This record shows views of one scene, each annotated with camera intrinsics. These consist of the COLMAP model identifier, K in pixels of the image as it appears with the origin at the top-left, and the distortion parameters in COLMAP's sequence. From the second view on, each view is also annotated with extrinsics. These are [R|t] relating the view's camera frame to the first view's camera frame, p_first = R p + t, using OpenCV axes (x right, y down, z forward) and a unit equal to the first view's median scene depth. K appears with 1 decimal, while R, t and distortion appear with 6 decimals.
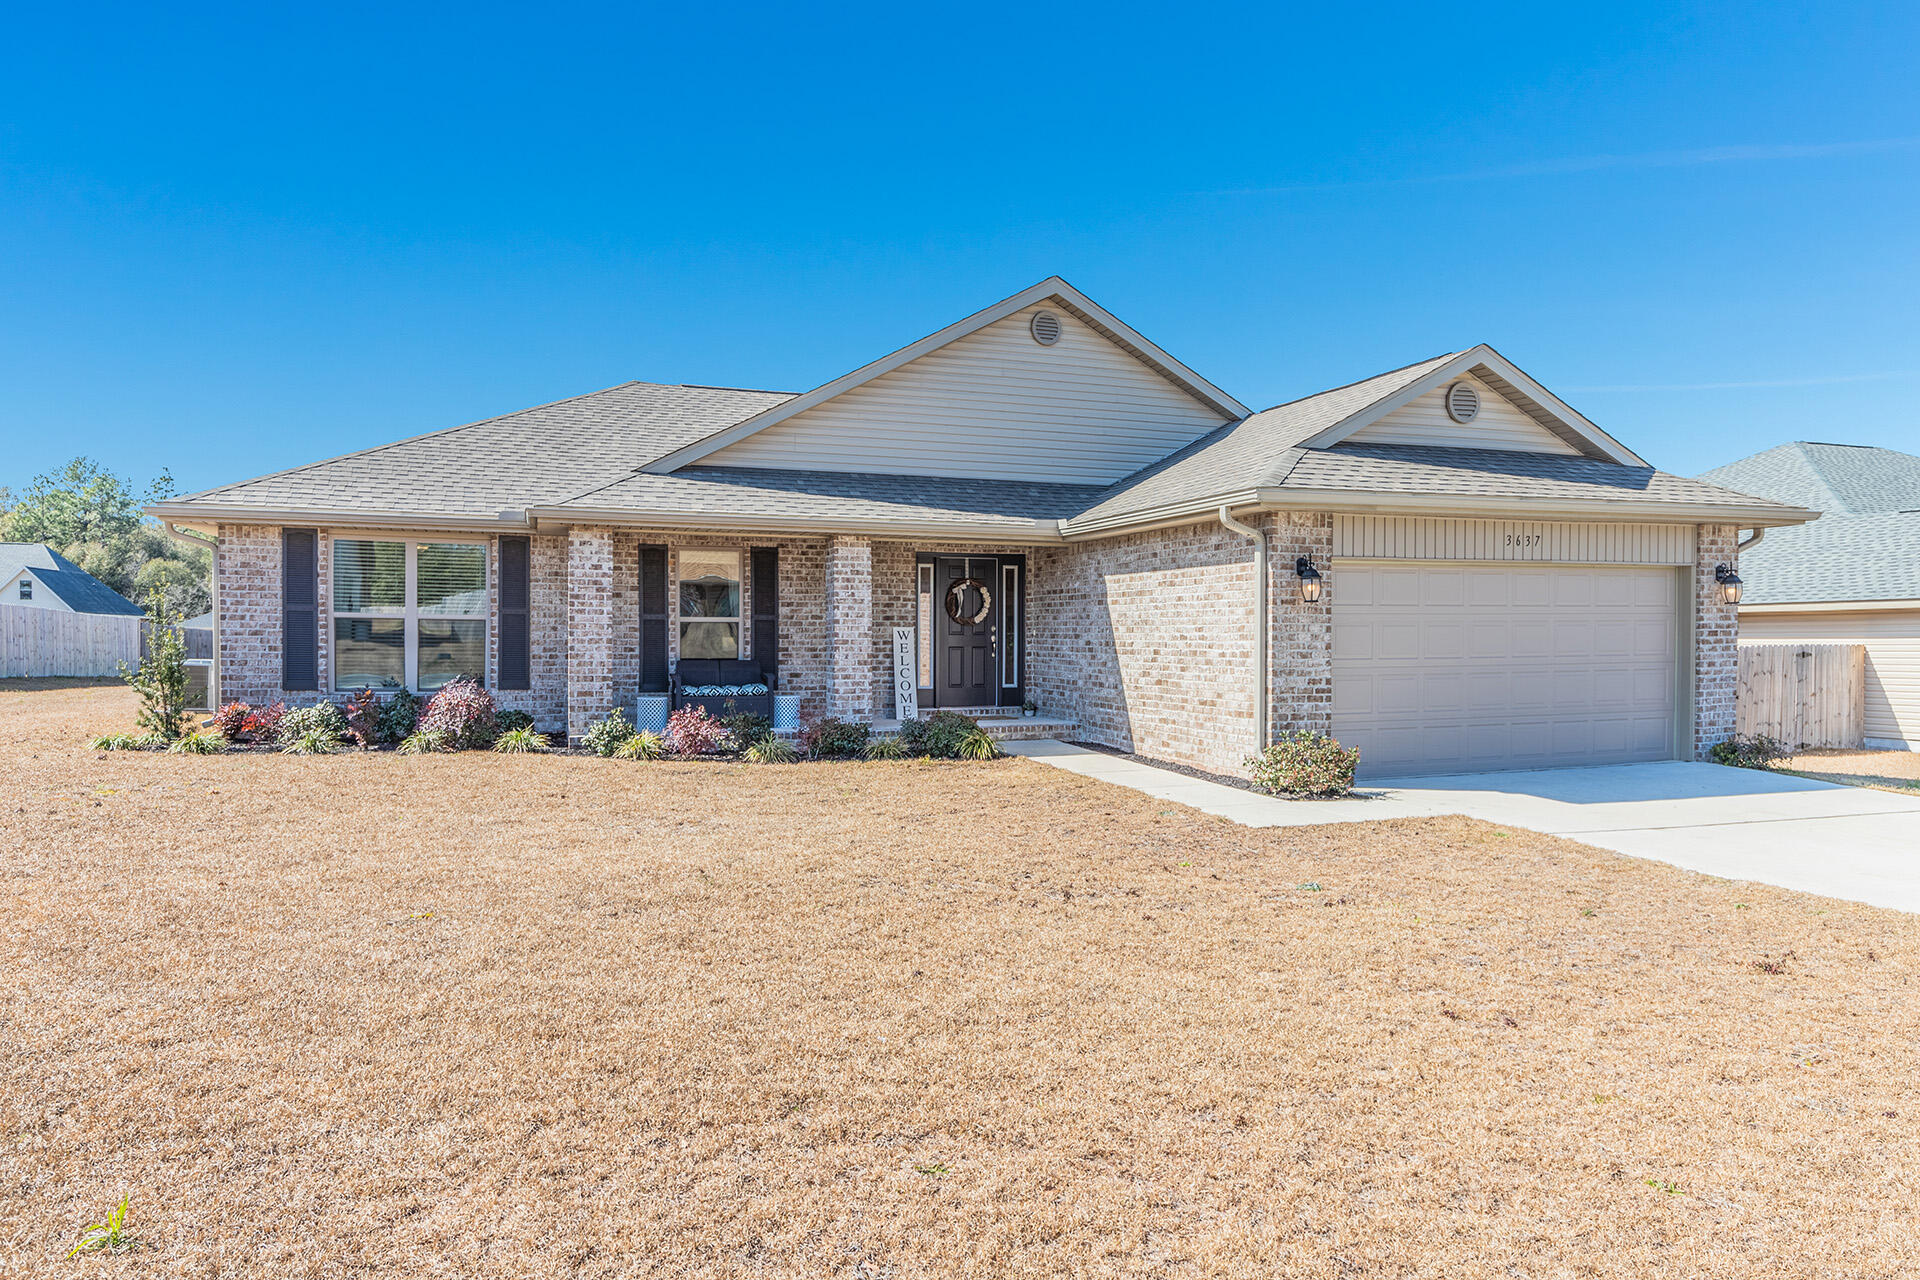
lens RADIAL K [[1208.4, 0, 960.0], [0, 1208.4, 640.0], [0, 0, 1]] dist [0.000062, -0.000004]
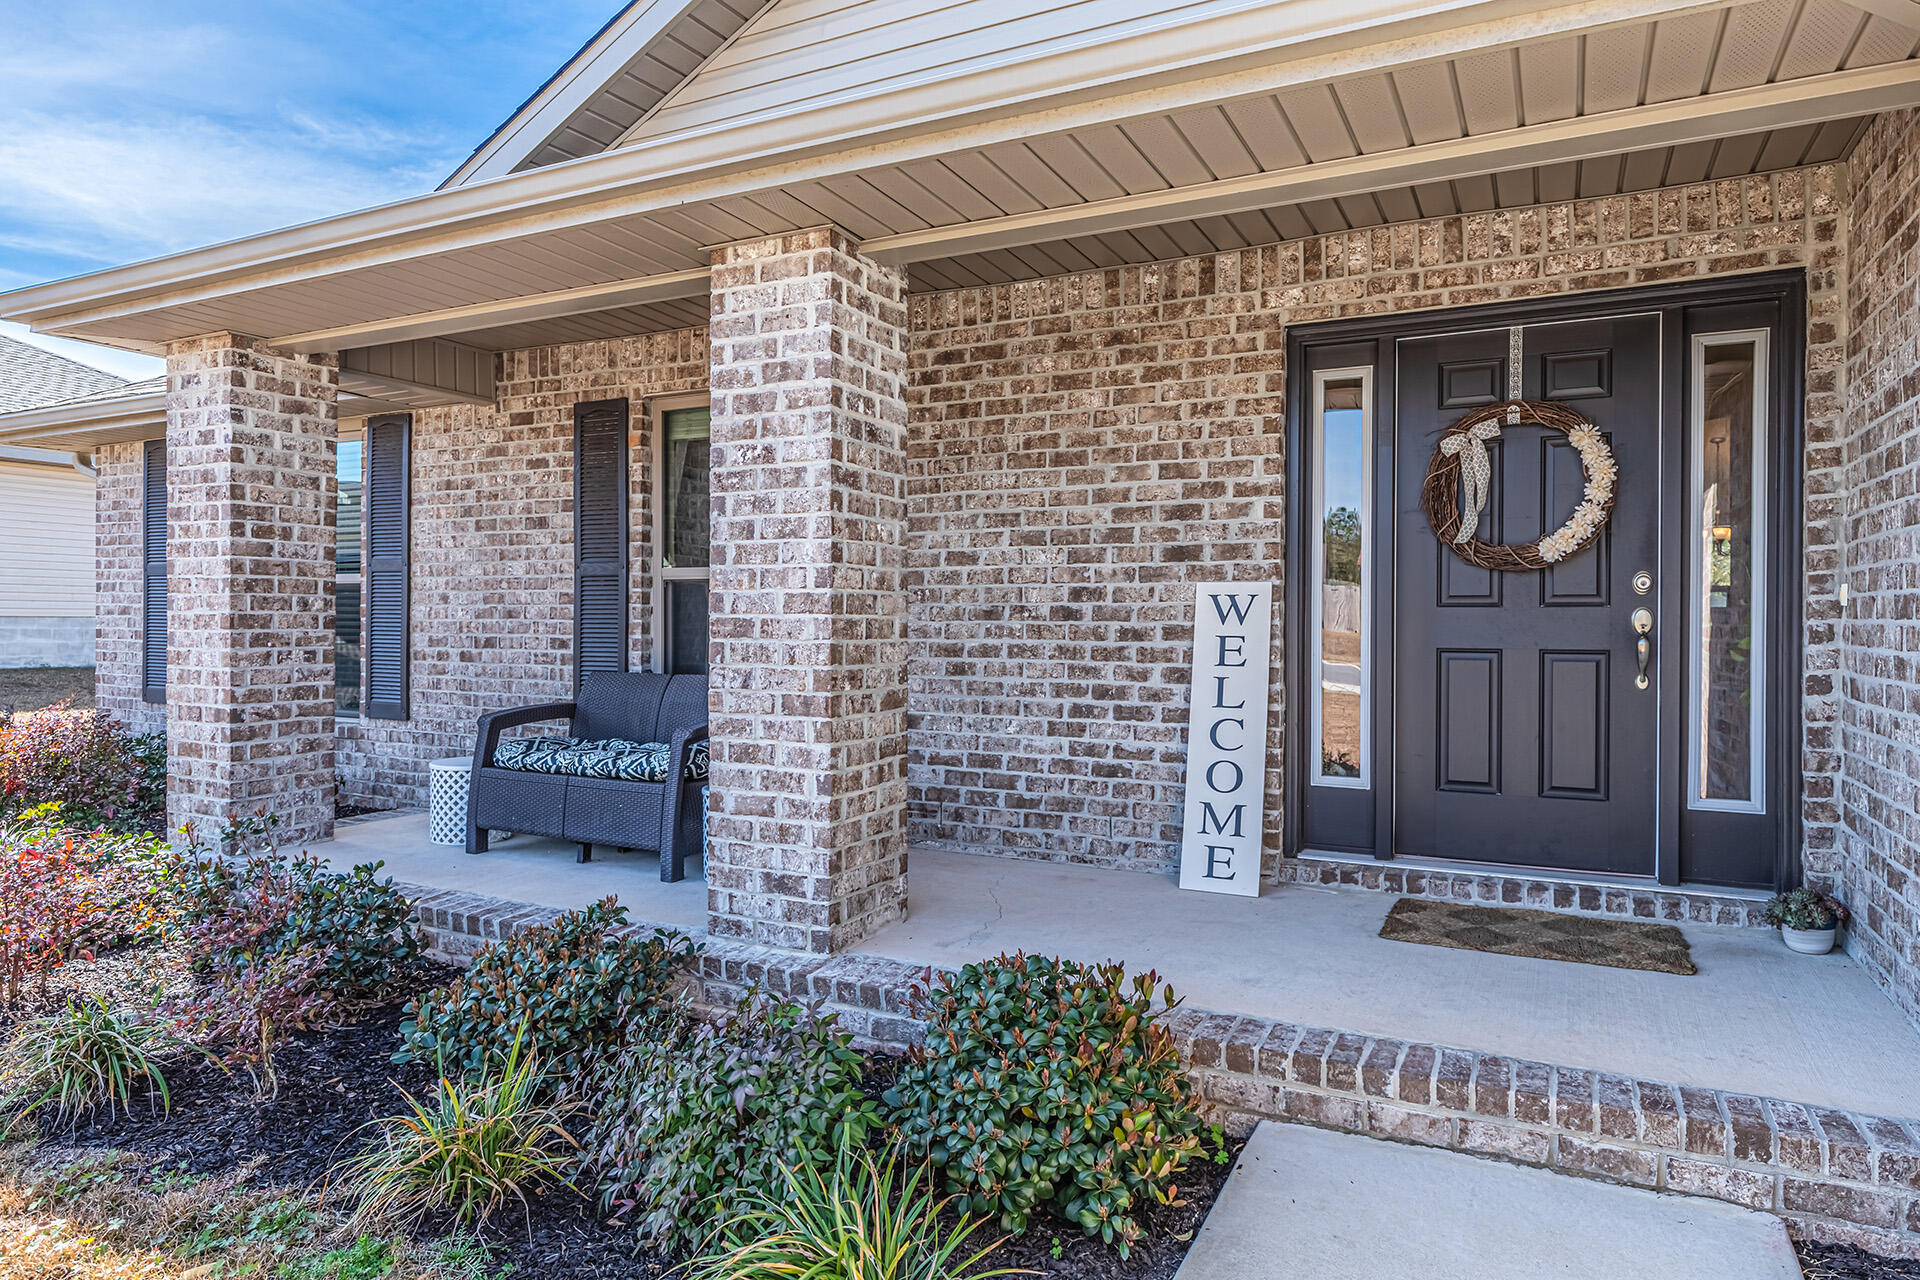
lens RADIAL K [[1054.3, 0, 960.0], [0, 1054.3, 640.0], [0, 0, 1]] dist [0.000411, -0.000174]
pose [[0.664985, 0.012165, -0.746757, 0.105446], [-0.005544, 0.999920, 0.011352, 0.001304], [0.746836, -0.003409, 0.665000, 0.777067]]
